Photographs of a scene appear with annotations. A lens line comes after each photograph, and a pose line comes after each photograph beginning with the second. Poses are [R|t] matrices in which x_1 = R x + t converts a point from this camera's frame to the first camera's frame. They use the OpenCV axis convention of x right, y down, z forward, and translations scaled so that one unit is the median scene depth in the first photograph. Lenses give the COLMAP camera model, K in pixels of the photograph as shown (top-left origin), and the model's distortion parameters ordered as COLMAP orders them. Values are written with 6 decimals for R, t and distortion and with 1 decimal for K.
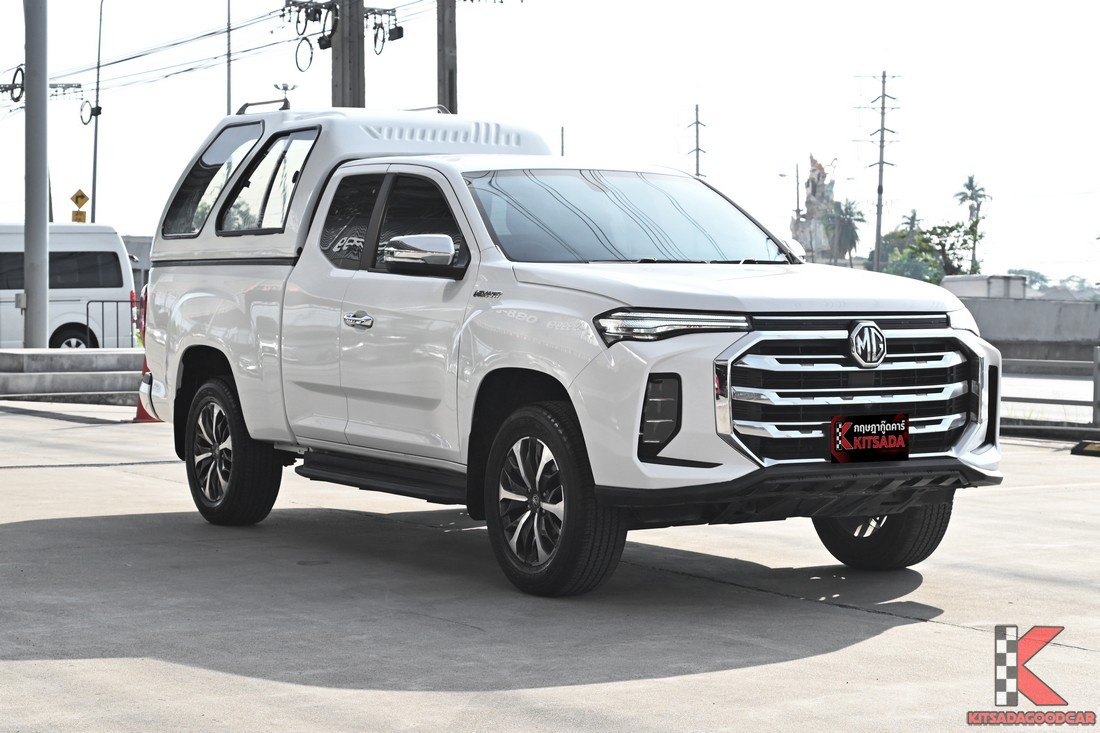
lens RADIAL K [[2376.9, 0, 550.0], [0, 2376.9, 367.4], [0, 0, 1]] dist [-0.053700, 0.000000]
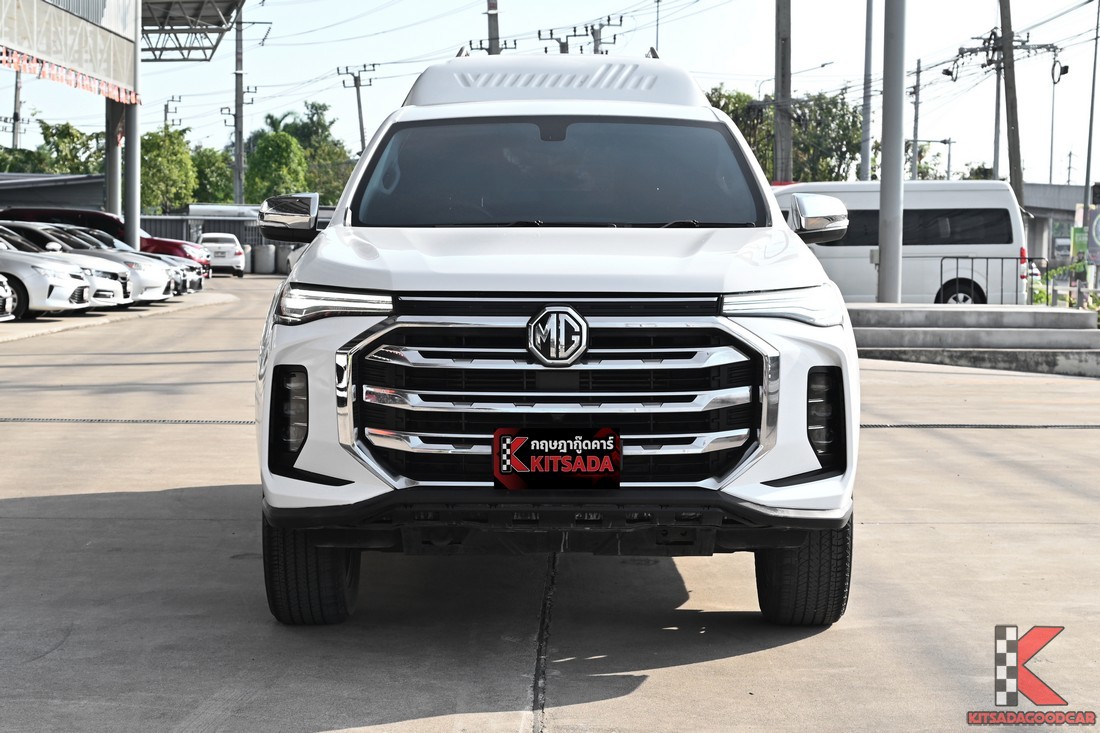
lens RADIAL K [[2178.8, 0, 550.1], [0, 2178.8, 366.4], [0, 0, 1]] dist [0.020721, 0.000000]
pose [[0.868939, 0.032252, -0.493867, 0.458770], [-0.020421, 0.999361, 0.029334, -0.019462], [0.494498, -0.015405, 0.869042, 0.375348]]
